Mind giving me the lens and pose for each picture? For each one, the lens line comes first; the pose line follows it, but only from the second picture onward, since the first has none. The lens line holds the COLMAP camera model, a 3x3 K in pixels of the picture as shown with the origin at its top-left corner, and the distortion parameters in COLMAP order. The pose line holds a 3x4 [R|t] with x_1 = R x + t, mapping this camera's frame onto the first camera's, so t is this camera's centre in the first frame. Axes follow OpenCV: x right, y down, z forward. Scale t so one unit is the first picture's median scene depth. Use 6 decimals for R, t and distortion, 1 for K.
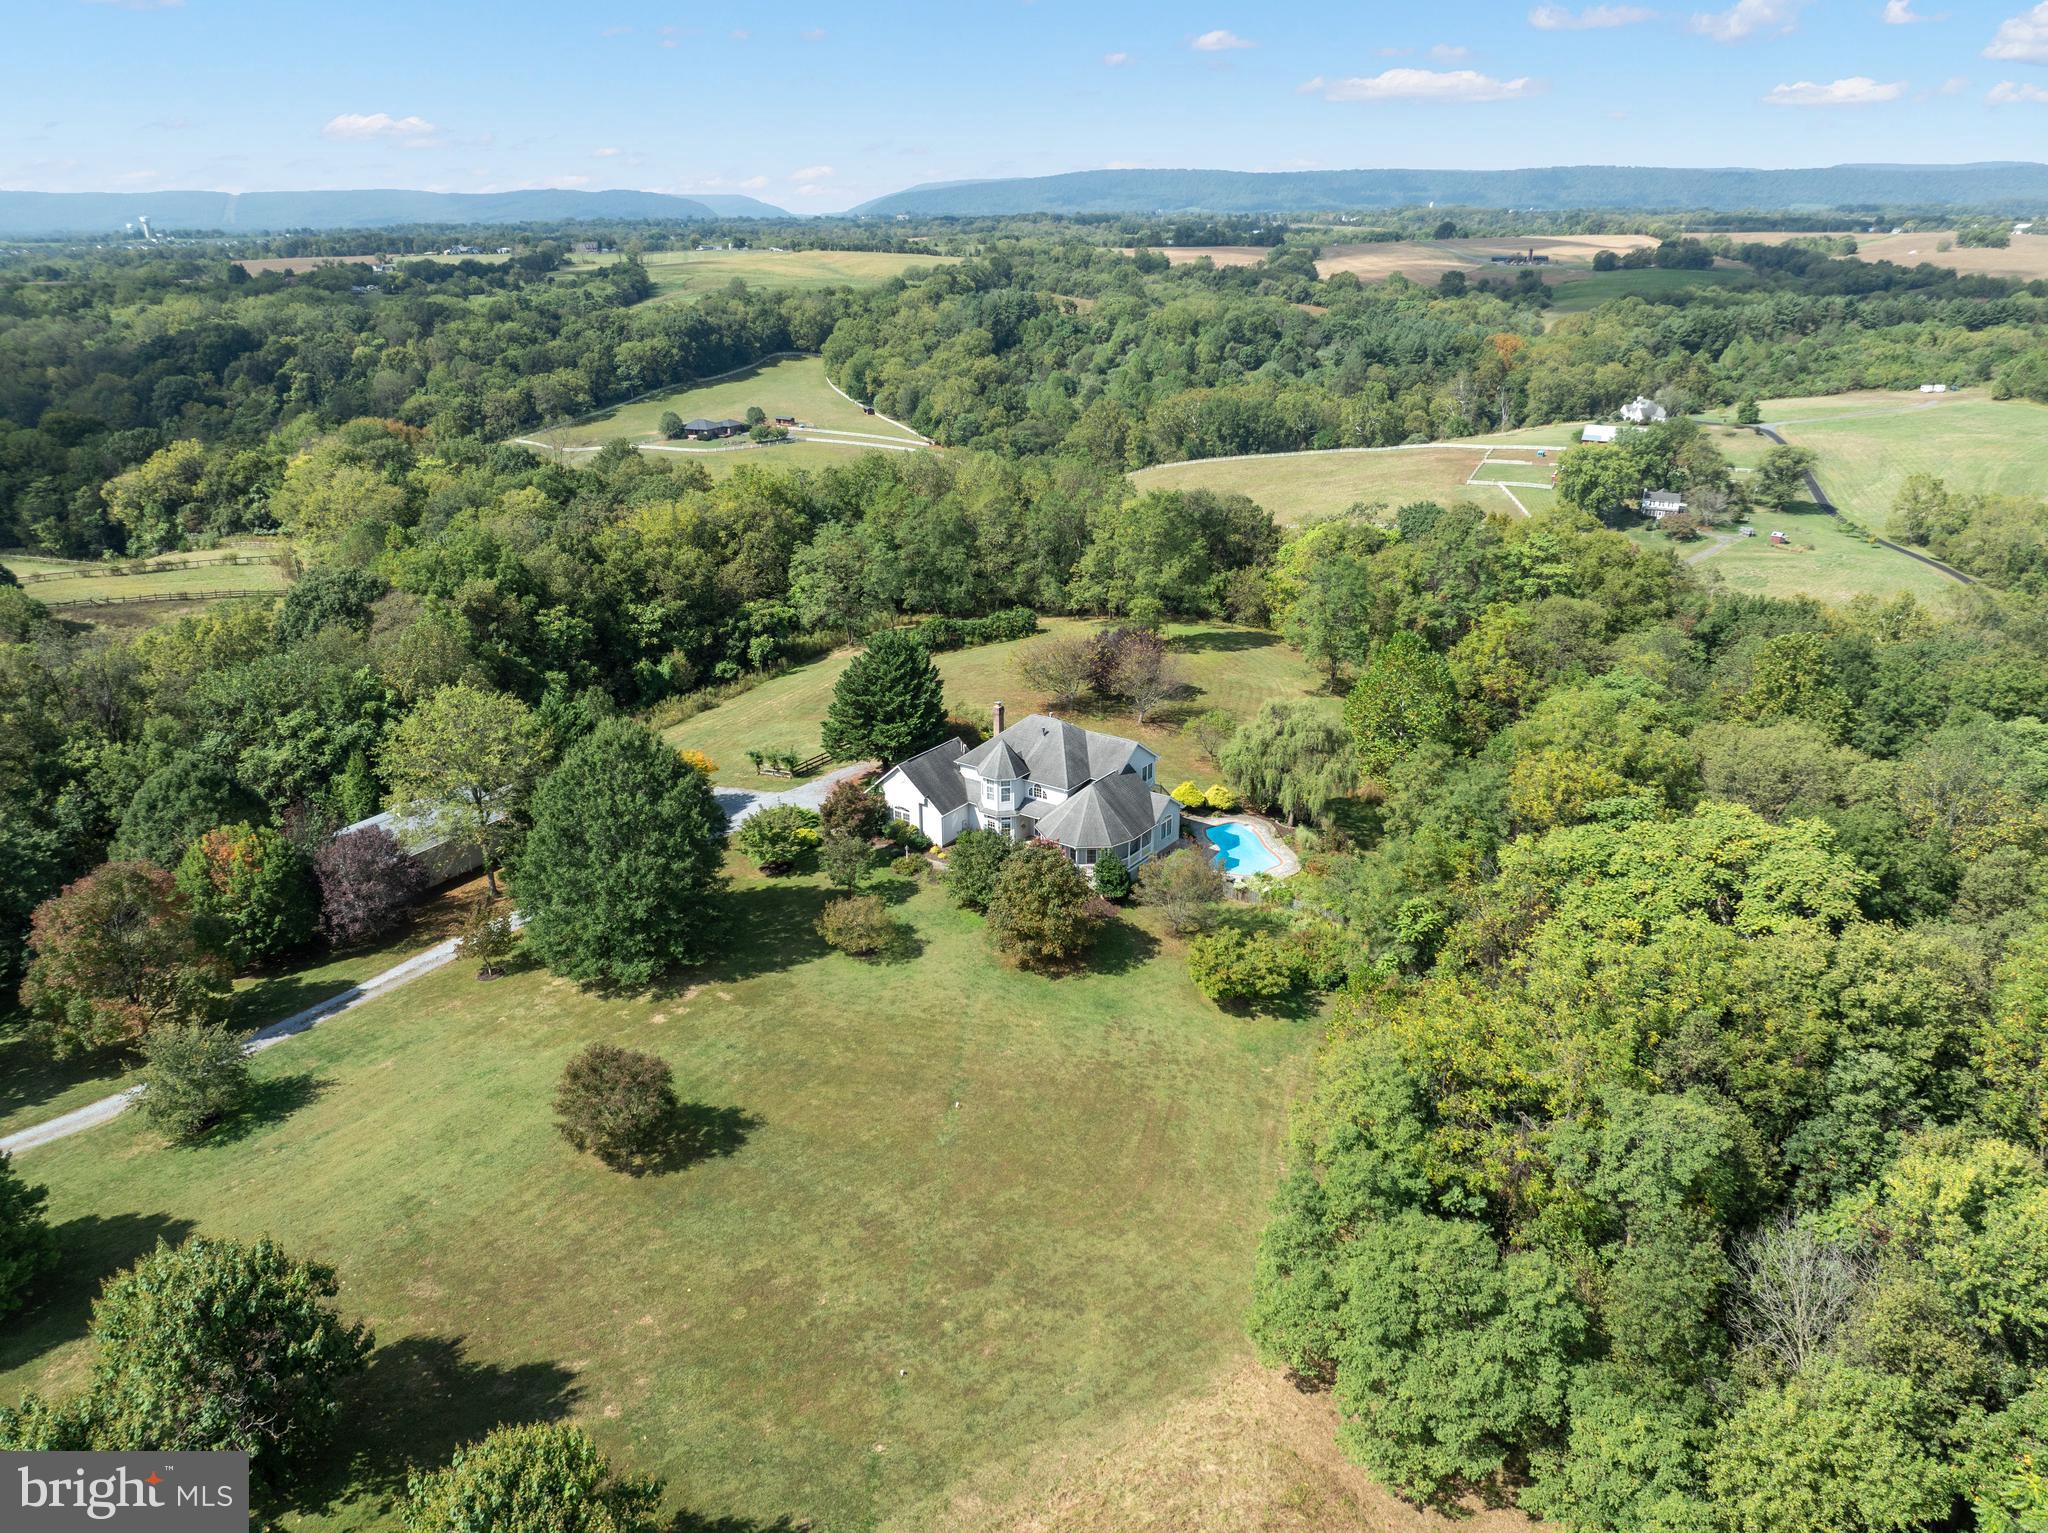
lens RADIAL K [[1449.5, 0, 1031.5], [0, 1449.5, 756.5], [0, 0, 1]] dist [-0.035506, 0.005243]
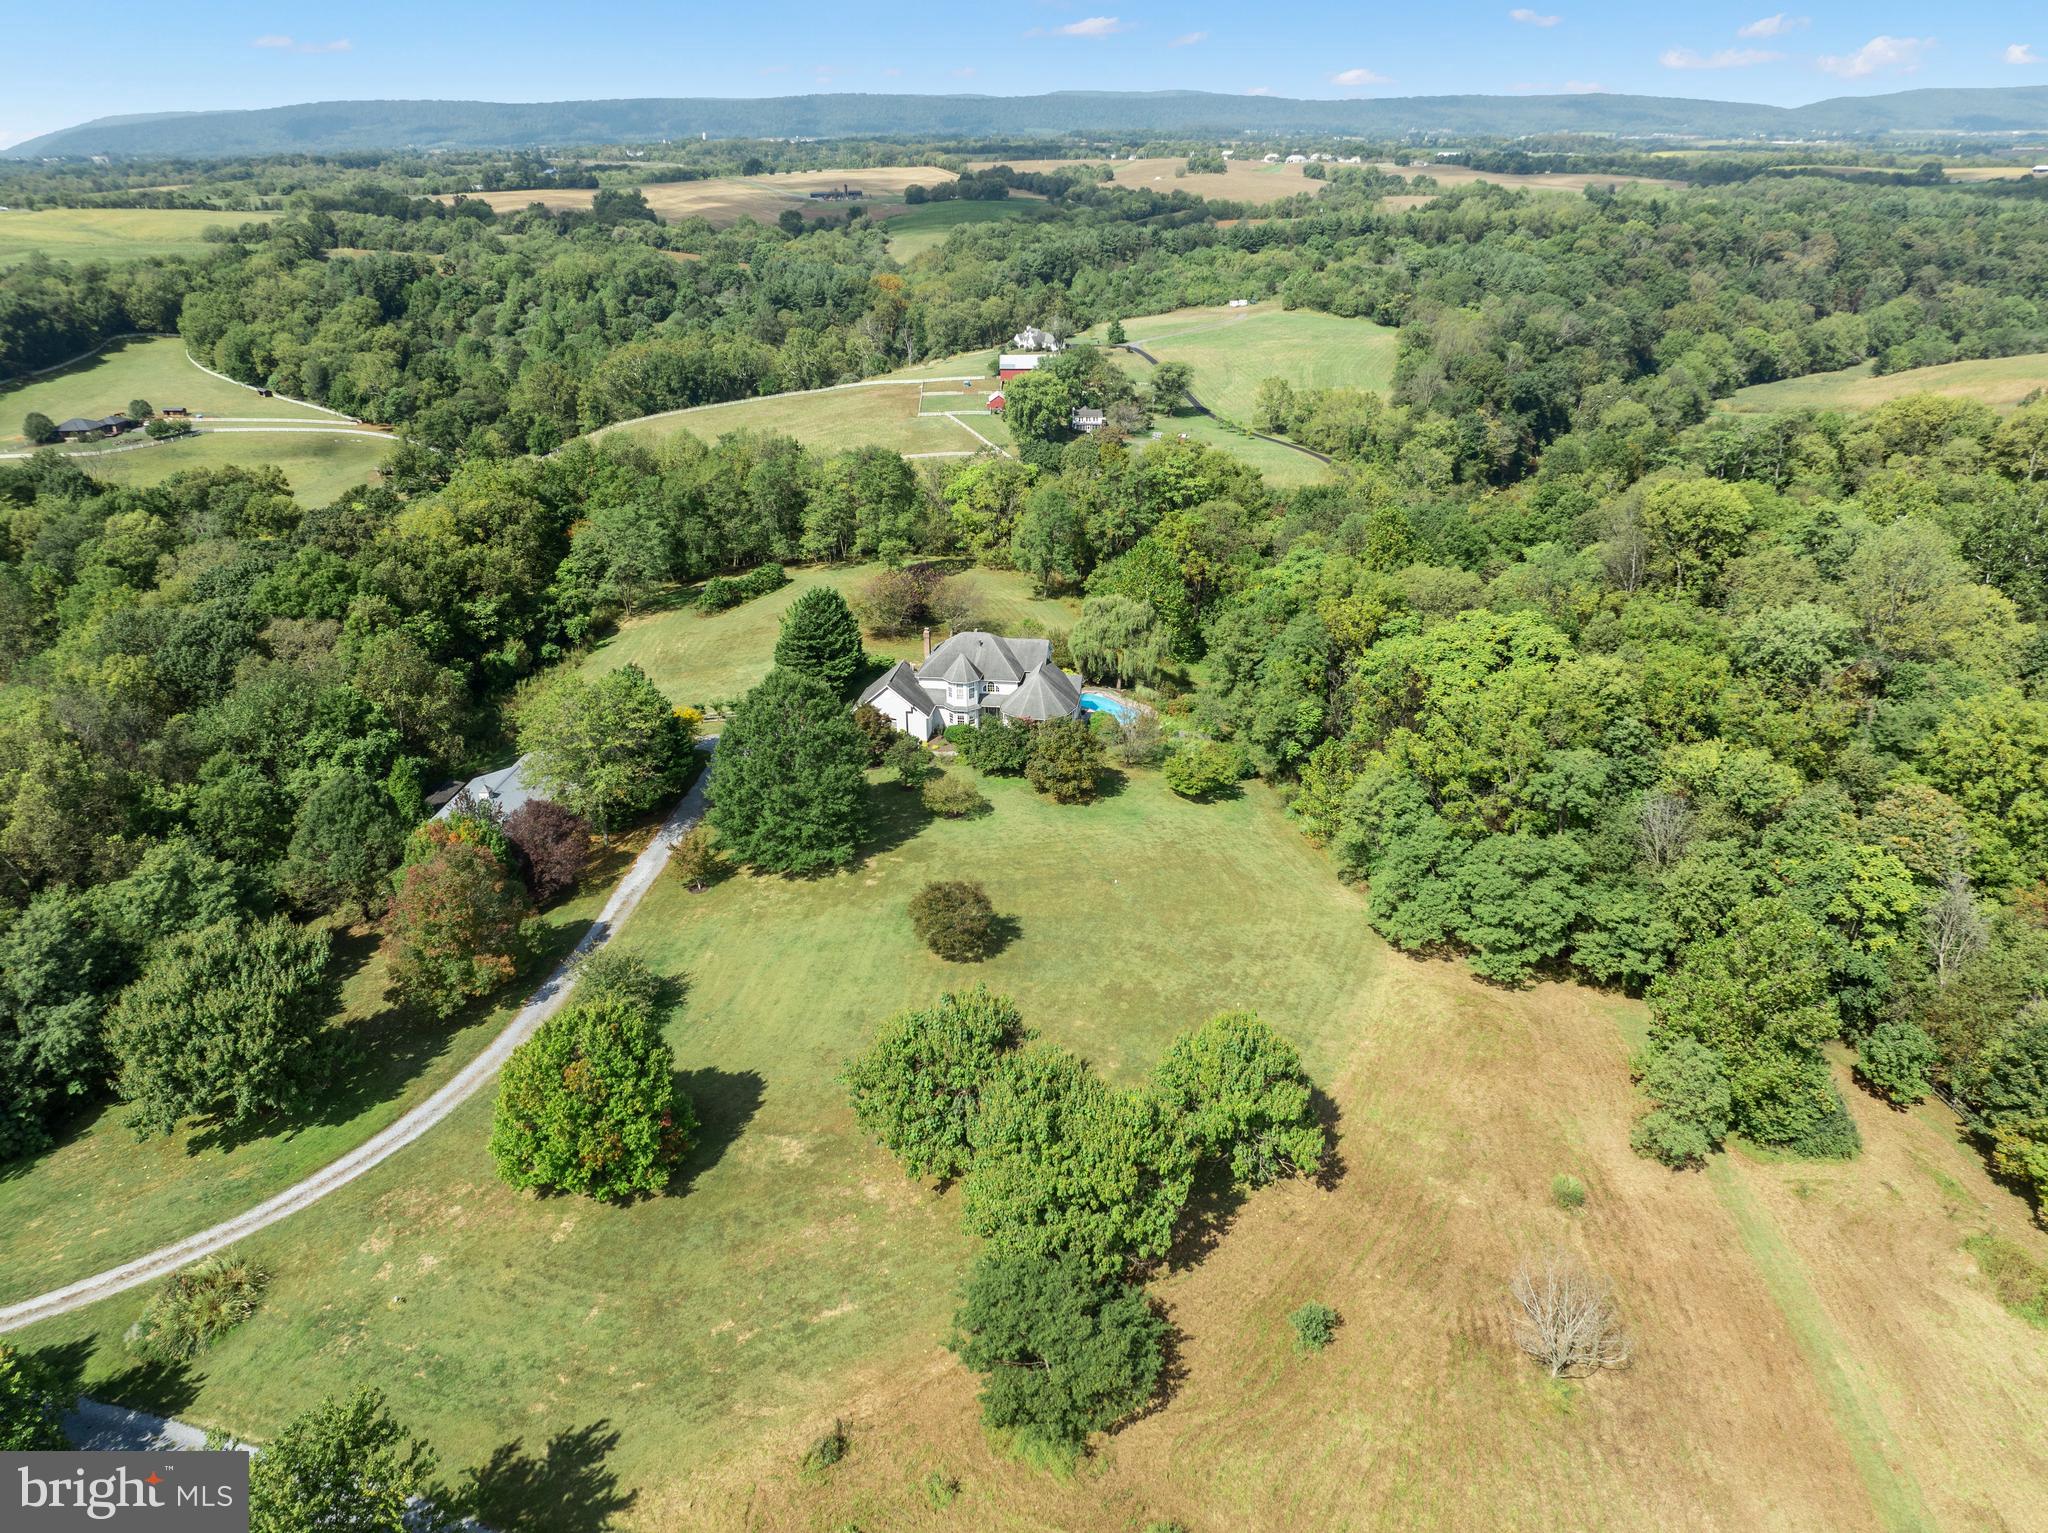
lens RADIAL K [[1449.5, 0, 1031.5], [0, 1449.5, 756.5], [0, 0, 1]] dist [-0.035506, 0.005243]
pose [[0.891554, -0.180626, 0.415338, -0.352163], [0.162411, 0.983547, 0.079105, -0.008293], [-0.422793, -0.003071, 0.906221, -0.150845]]
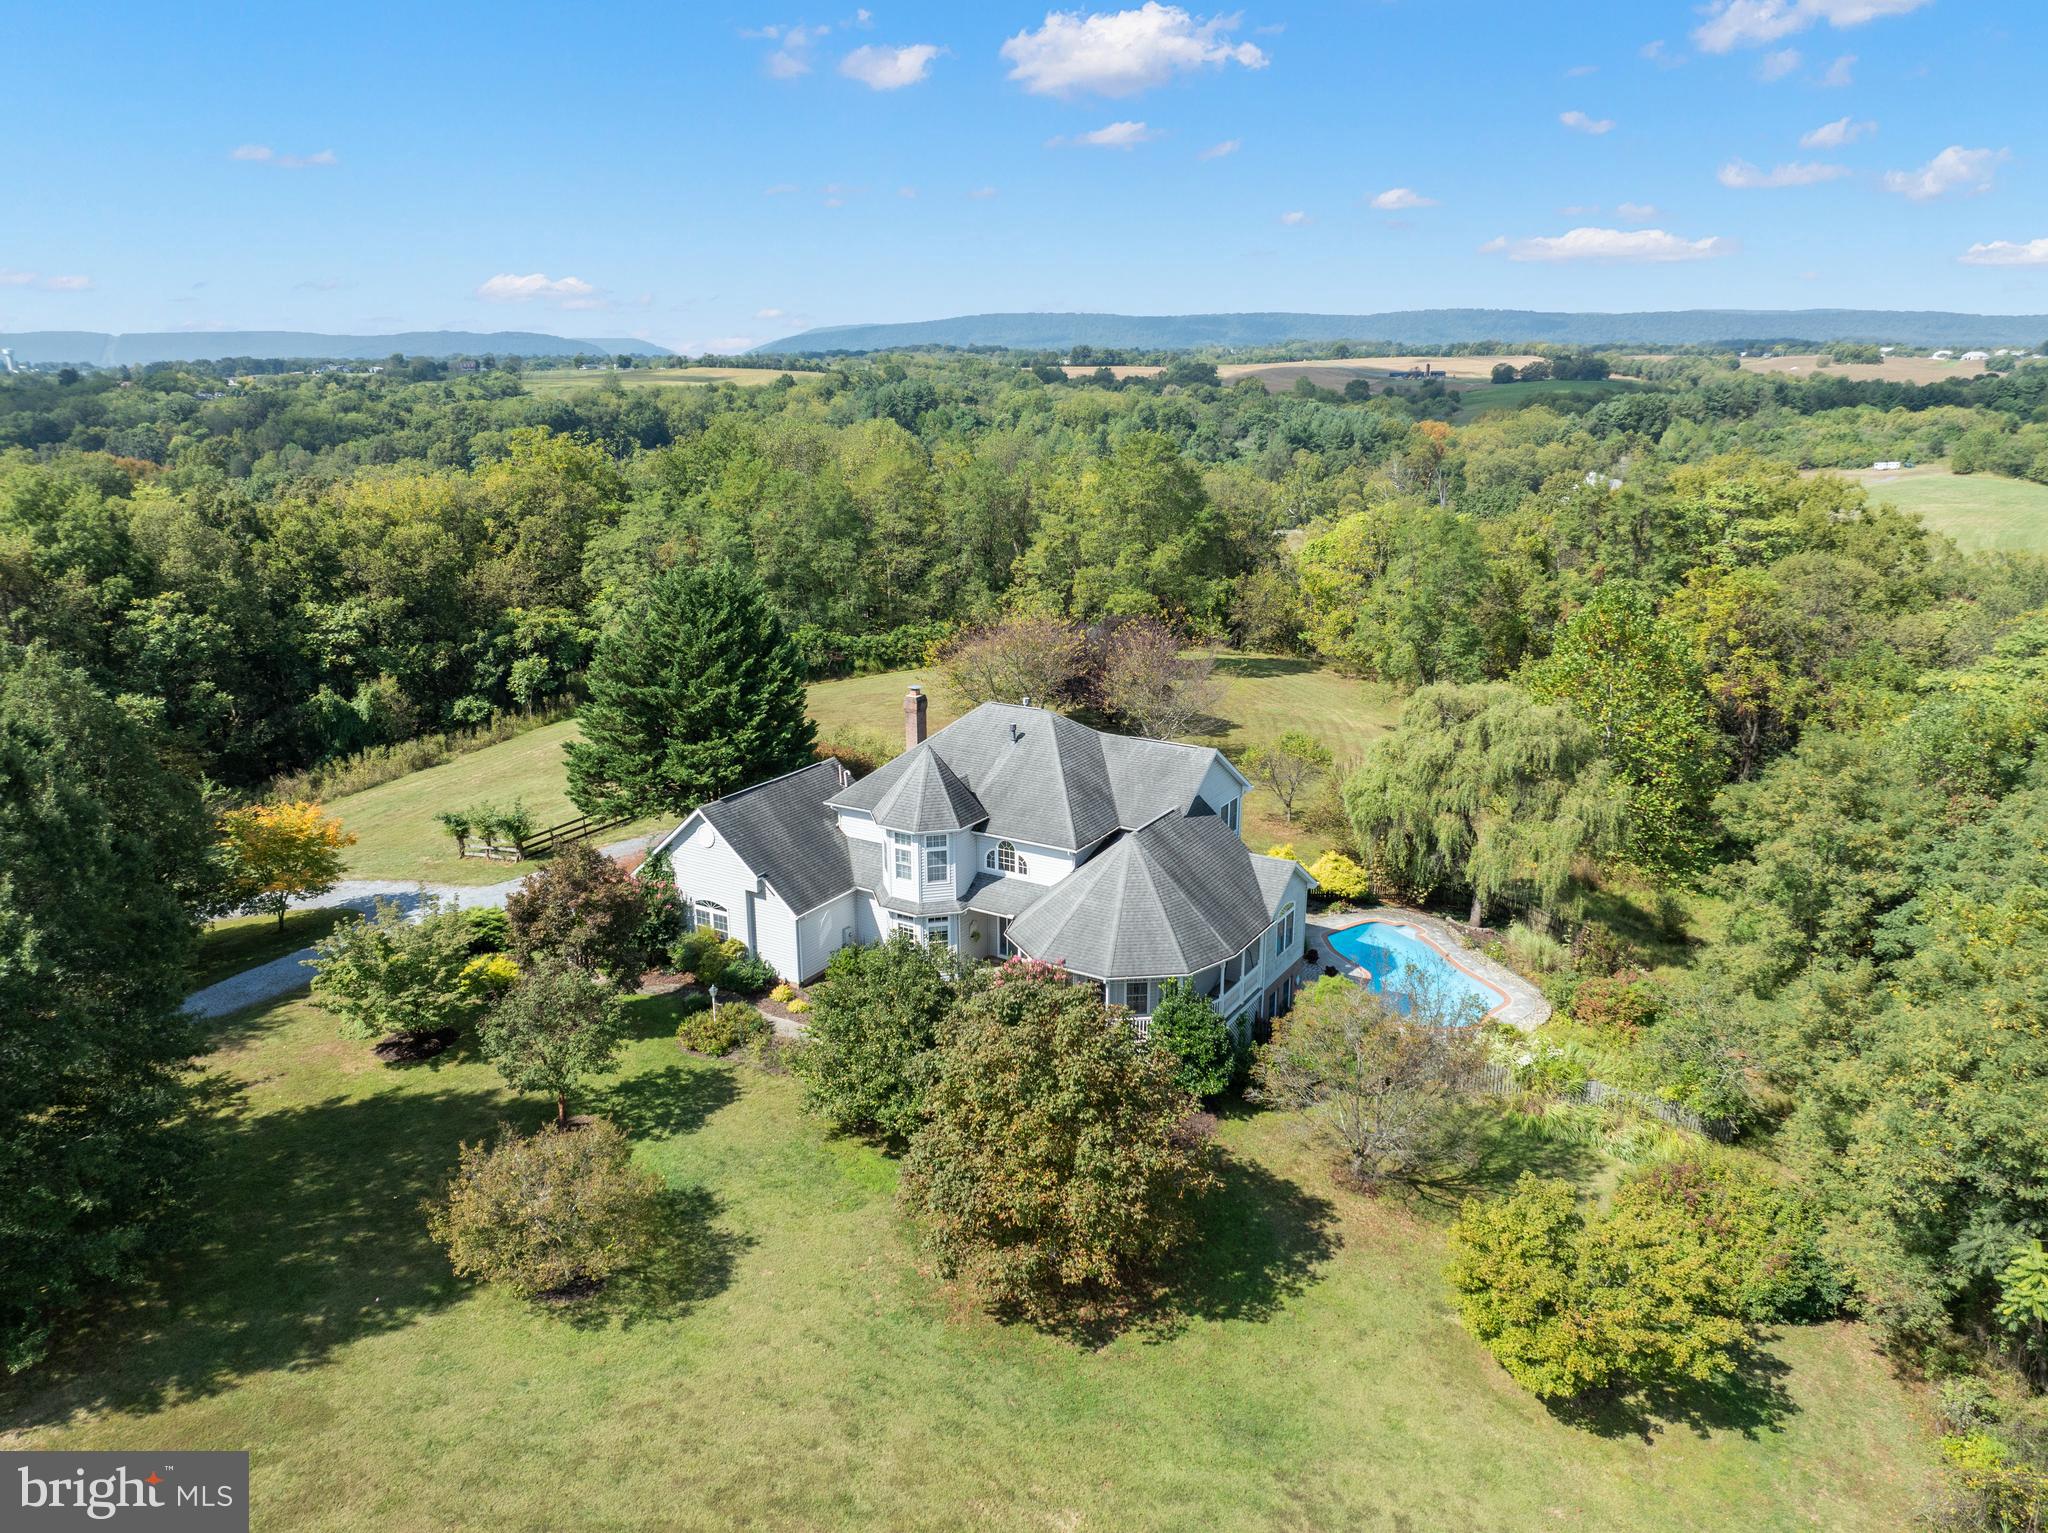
lens RADIAL K [[1449.5, 0, 1031.5], [0, 1449.5, 756.5], [0, 0, 1]] dist [-0.035506, 0.005243]
pose [[0.997440, -0.017392, 0.069368, -0.012697], [0.023678, 0.995583, -0.090853, 0.022559], [-0.067481, 0.092263, 0.993445, 0.360792]]
